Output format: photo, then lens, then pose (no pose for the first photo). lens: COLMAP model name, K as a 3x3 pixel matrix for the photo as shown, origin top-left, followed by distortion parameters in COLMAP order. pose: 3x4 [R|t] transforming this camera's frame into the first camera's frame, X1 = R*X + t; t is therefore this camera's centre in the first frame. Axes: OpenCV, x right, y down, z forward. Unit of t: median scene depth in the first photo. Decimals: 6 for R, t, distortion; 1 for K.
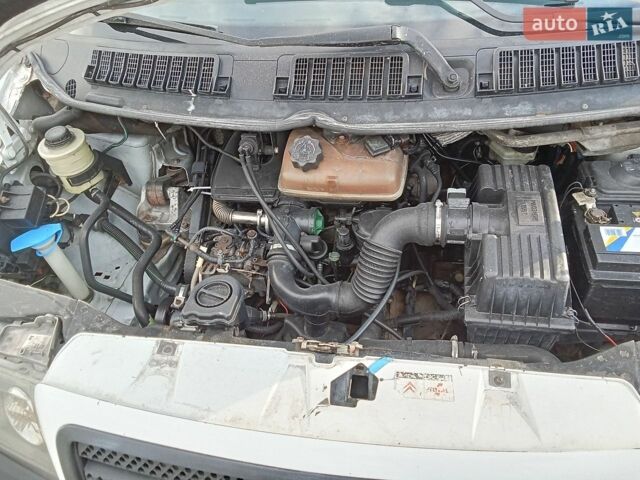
lens RADIAL K [[517.7, 0, 320.0], [0, 517.7, 240.0], [0, 0, 1]] dist [0.072608, -0.080479]
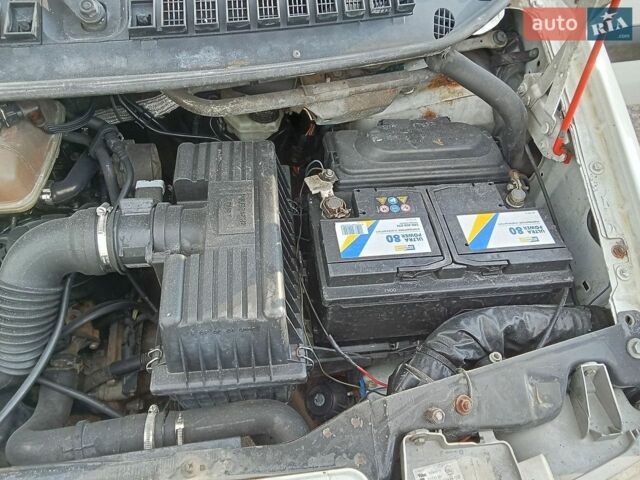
lens RADIAL K [[517.7, 0, 320.0], [0, 517.7, 240.0], [0, 0, 1]] dist [0.072608, -0.080479]
pose [[0.954220, -0.109940, 0.278169, 0.311555], [0.094457, 0.993169, 0.068506, -0.053738], [-0.283801, -0.039094, 0.958086, 0.317476]]
